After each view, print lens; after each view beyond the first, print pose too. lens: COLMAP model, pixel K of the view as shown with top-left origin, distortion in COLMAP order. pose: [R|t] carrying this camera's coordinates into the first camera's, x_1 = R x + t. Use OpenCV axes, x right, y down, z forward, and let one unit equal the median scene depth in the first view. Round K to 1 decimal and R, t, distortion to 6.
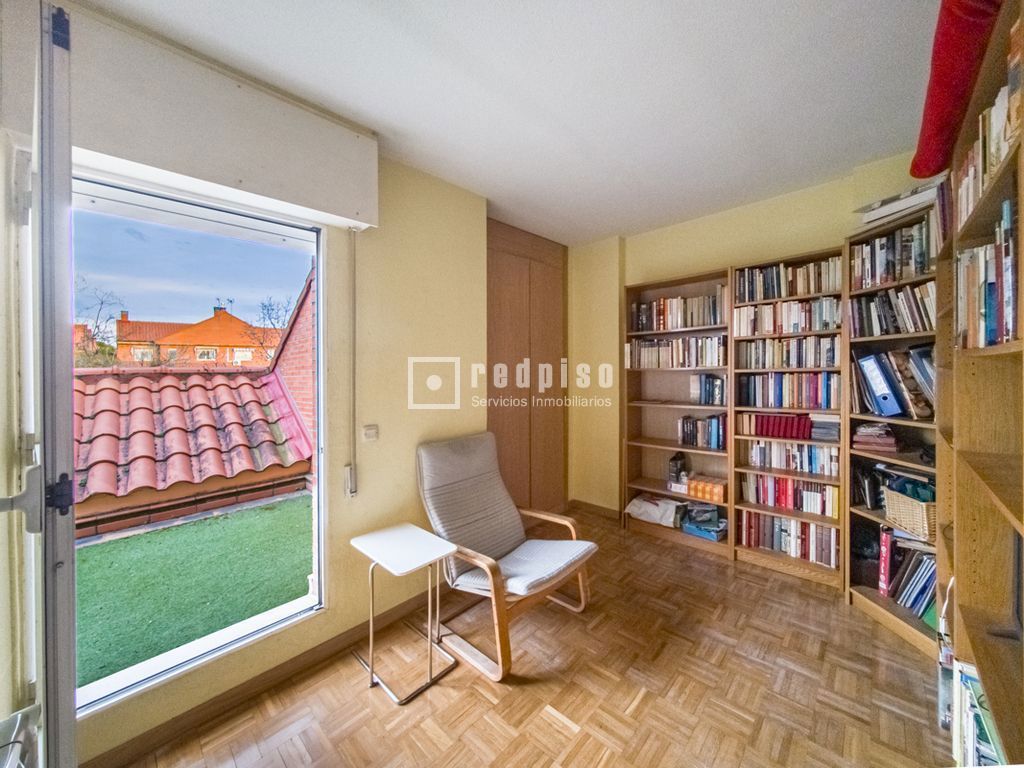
lens RADIAL K [[377.0, 0, 515.5], [0, 377.0, 388.3], [0, 0, 1]] dist [-0.000580, 0.000071]
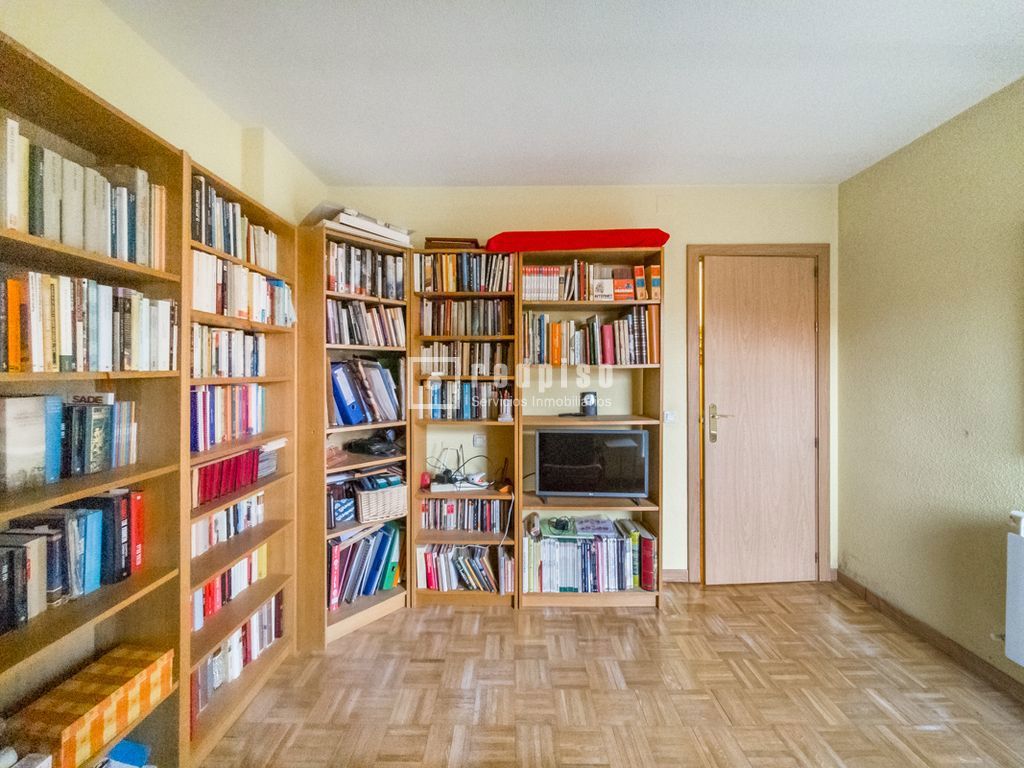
lens RADIAL K [[377.0, 0, 515.5], [0, 377.0, 388.3], [0, 0, 1]] dist [-0.000580, 0.000071]
pose [[-0.706399, 0.000121, 0.707813, -0.035210], [0.055956, 0.996880, 0.055675, -0.044714], [-0.705598, 0.078935, -0.704202, 1.117834]]
